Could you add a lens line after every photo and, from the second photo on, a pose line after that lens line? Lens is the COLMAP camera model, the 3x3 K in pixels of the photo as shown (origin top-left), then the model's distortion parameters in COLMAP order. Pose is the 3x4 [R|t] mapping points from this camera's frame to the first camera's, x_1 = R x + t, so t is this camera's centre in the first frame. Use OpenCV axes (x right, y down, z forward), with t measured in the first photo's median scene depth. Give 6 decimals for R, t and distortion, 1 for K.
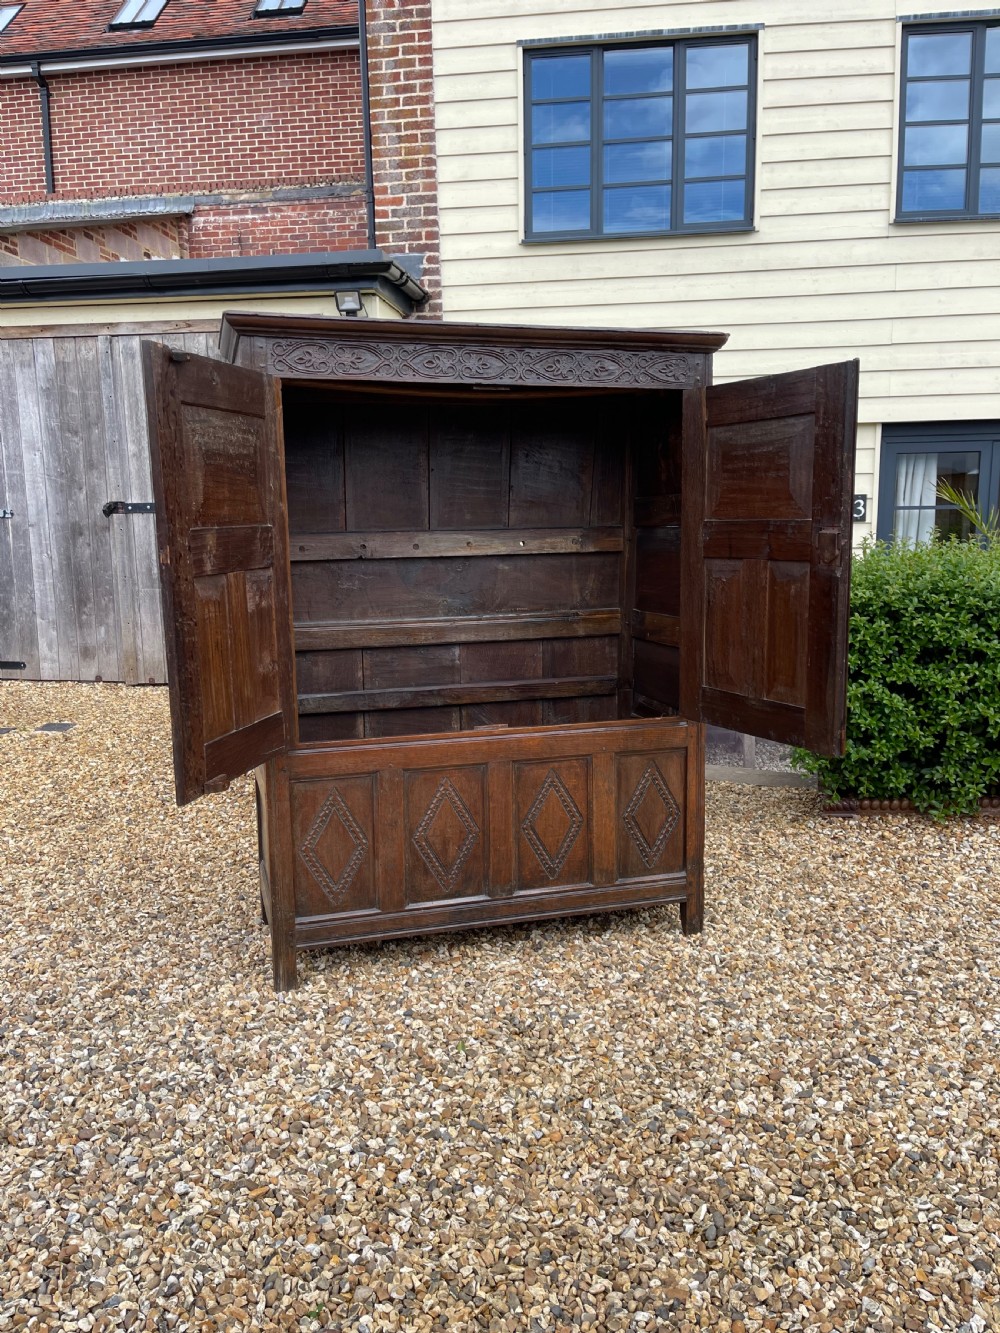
lens RADIAL K [[1021.0, 0, 498.3], [0, 1021.0, 682.2], [0, 0, 1]] dist [0.078993, -0.113322]
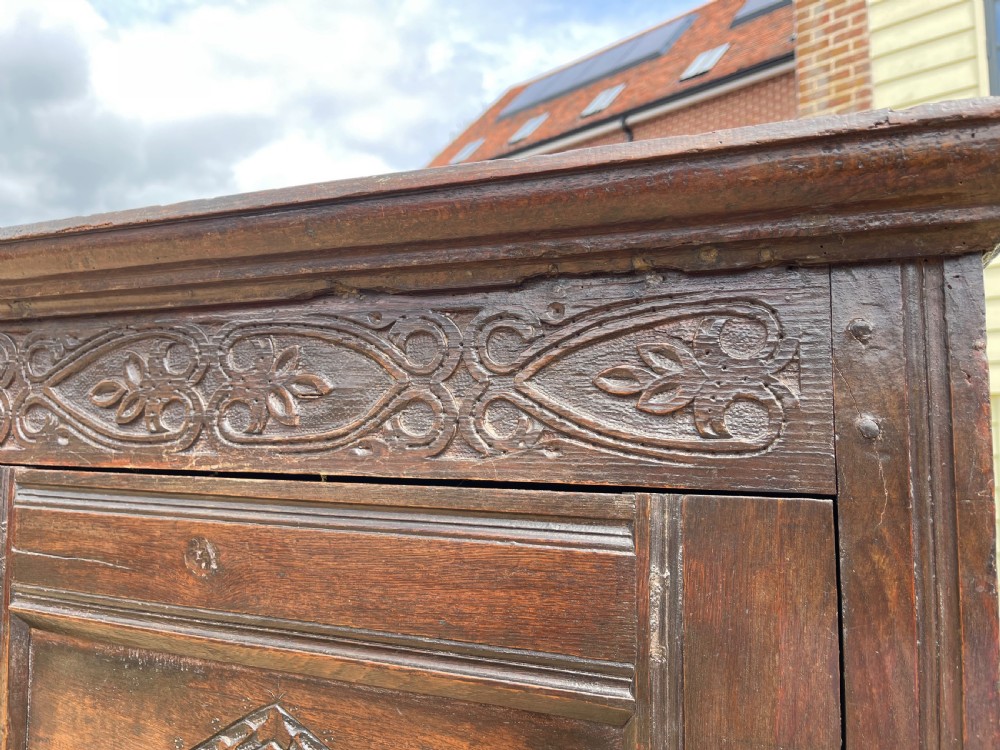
lens RADIAL K [[766.0, 0, 503.9], [0, 766.0, 368.0], [0, 0, 1]] dist [0.078993, -0.113322]
pose [[0.786939, -0.030460, -0.616279, 0.180227], [-0.114287, 0.974304, -0.194090, -0.223662], [0.606355, 0.223170, 0.763236, 0.715416]]
